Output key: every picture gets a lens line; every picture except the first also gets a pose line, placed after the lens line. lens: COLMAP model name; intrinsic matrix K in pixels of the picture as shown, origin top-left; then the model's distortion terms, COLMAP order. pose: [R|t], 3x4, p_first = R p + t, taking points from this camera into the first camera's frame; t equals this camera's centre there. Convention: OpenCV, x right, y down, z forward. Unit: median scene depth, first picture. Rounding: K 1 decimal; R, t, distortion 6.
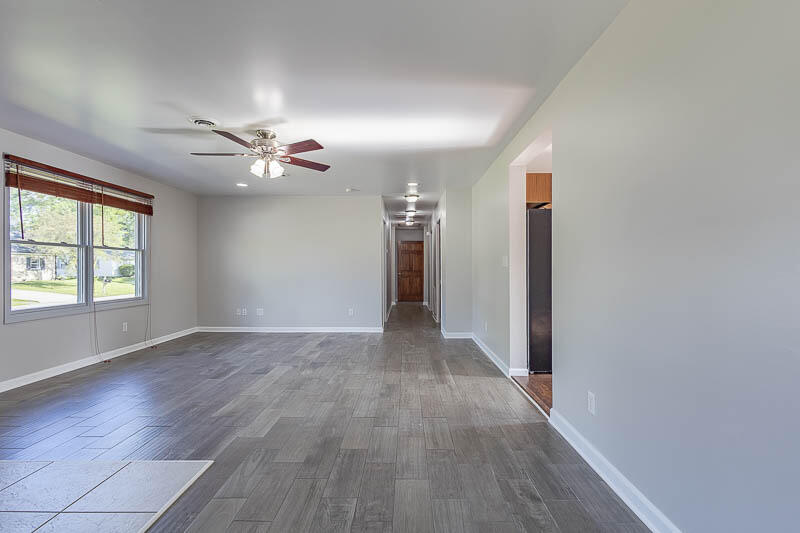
lens RADIAL K [[373.4, 0, 400.0], [0, 373.4, 266.5], [0, 0, 1]] dist [0.000787, -0.000086]
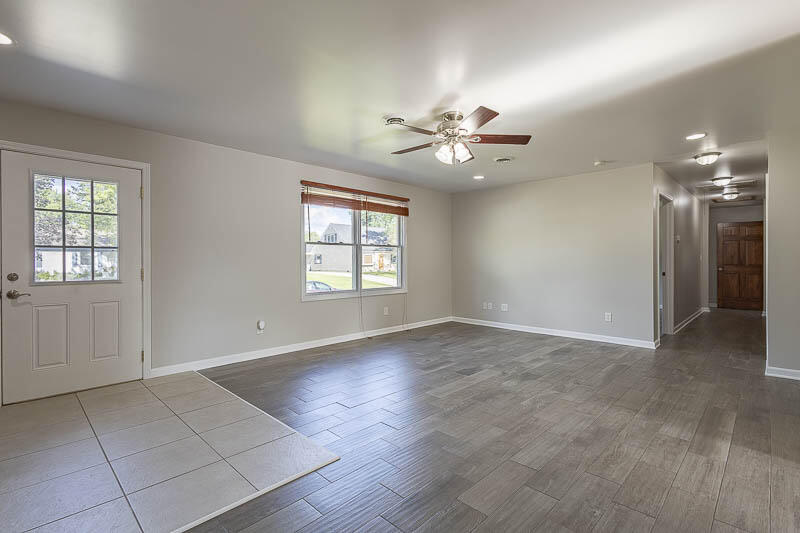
lens RADIAL K [[373.4, 0, 400.0], [0, 373.4, 266.5], [0, 0, 1]] dist [0.000787, -0.000086]
pose [[0.728220, 0.007722, -0.685300, 0.130639], [0.004331, 0.999865, 0.015870, 0.000089], [0.685329, -0.014525, 0.728088, 0.175752]]
